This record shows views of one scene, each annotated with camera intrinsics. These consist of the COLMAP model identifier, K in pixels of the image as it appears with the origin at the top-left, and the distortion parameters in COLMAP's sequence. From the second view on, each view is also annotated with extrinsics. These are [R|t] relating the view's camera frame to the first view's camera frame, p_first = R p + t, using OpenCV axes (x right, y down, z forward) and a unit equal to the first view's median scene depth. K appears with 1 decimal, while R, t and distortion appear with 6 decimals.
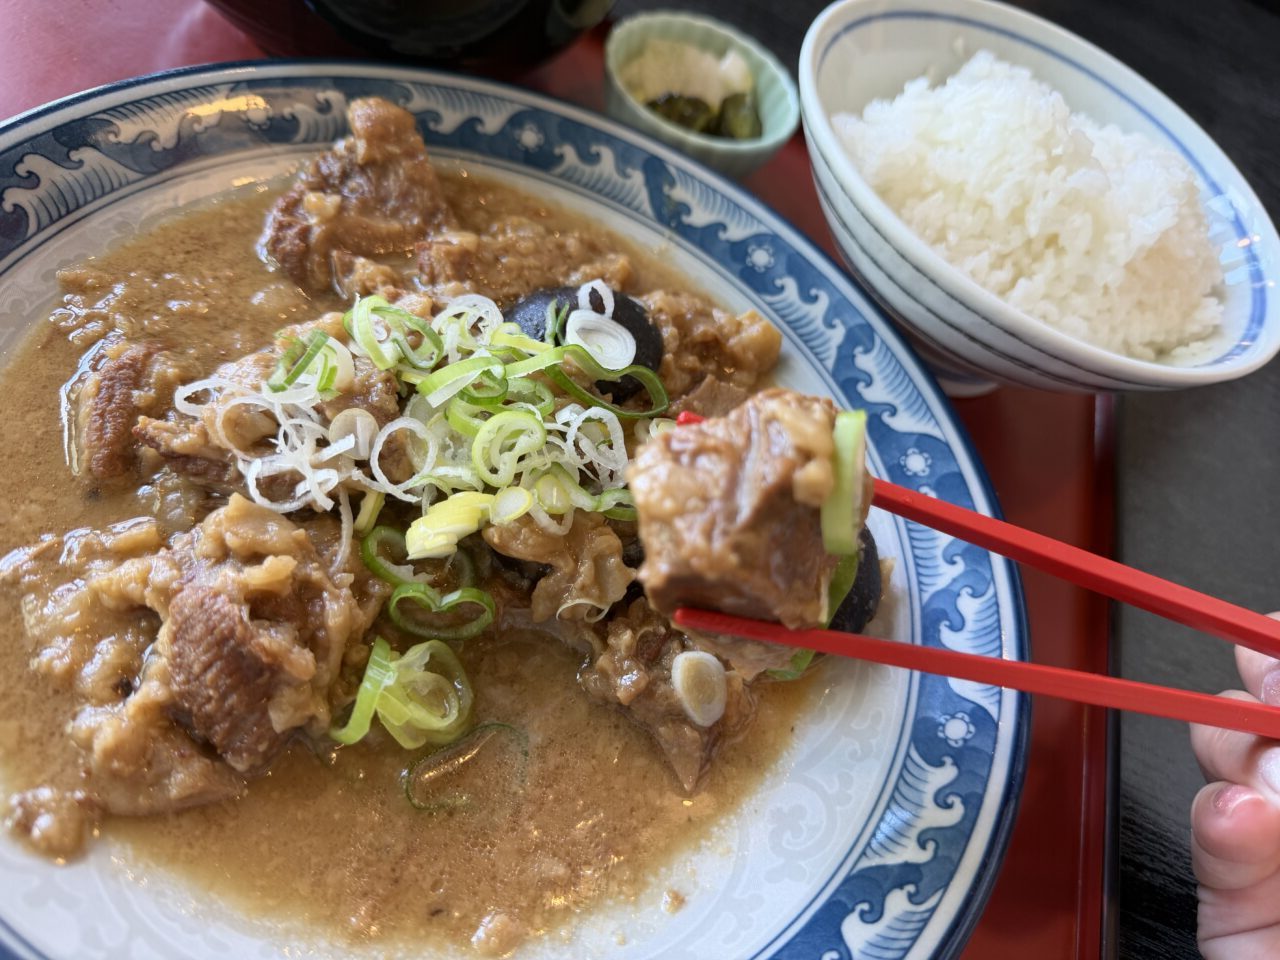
lens RADIAL K [[944.9, 0, 640.0], [0, 944.9, 480.0], [0, 0, 1]] dist [0.009835, -0.076087]
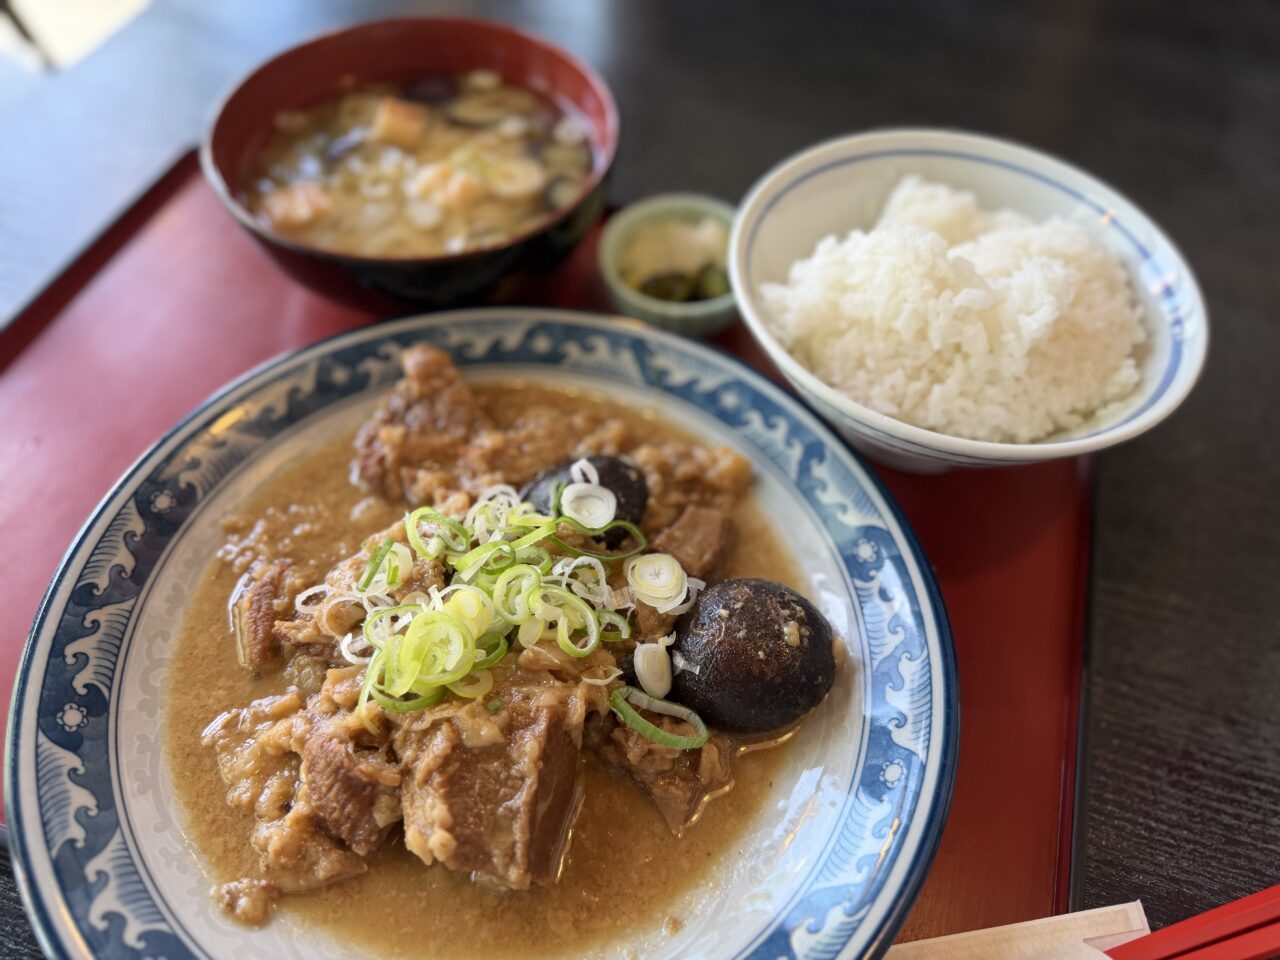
lens RADIAL K [[917.6, 0, 640.0], [0, 917.6, 480.0], [0, 0, 1]] dist [0.095483, -0.210394]
pose [[0.965210, -0.165252, -0.202638, 0.308647], [0.155194, 0.985765, -0.064669, -0.089019], [0.210440, 0.030971, 0.977116, -0.276830]]
